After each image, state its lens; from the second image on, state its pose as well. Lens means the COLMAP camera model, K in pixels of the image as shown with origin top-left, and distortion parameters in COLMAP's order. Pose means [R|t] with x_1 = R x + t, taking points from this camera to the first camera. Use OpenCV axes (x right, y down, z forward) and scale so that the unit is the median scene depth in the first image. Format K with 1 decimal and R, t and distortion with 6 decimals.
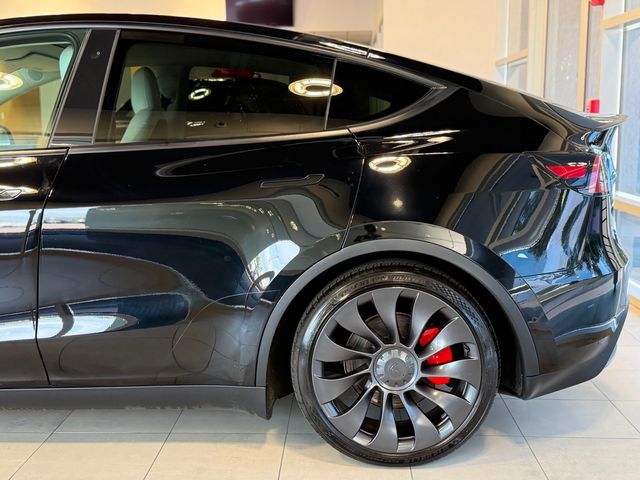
lens RADIAL K [[871.3, 0, 320.8], [0, 871.3, 240.4], [0, 0, 1]] dist [0.085773, 0.000000]
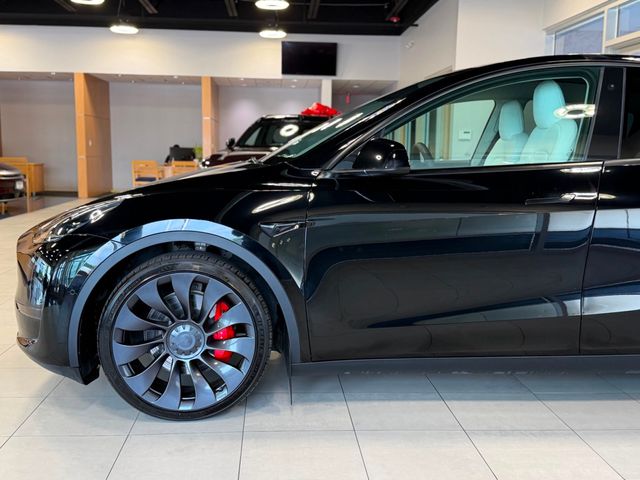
lens RADIAL K [[721.0, 0, 317.8], [0, 721.0, 237.1], [0, 0, 1]] dist [0.040534, 0.000000]
pose [[0.999007, 0.006776, 0.044027, -0.711773], [-0.006269, 0.999913, -0.011635, 0.014651], [-0.044102, 0.011348, 0.998963, -0.004989]]
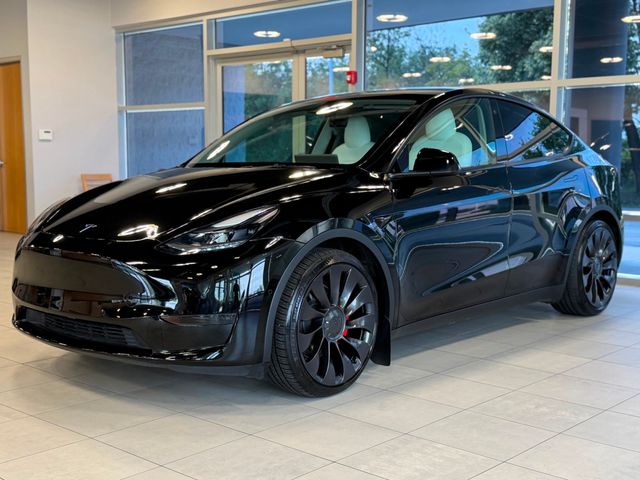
lens RADIAL K [[837.1, 0, 319.9], [0, 837.1, 236.8], [0, 0, 1]] dist [0.116098, 0.000000]
pose [[0.682083, -0.063868, 0.728480, -1.785609], [0.087186, 0.996176, 0.005705, -0.000236], [-0.726058, 0.059622, 0.685043, 0.089596]]
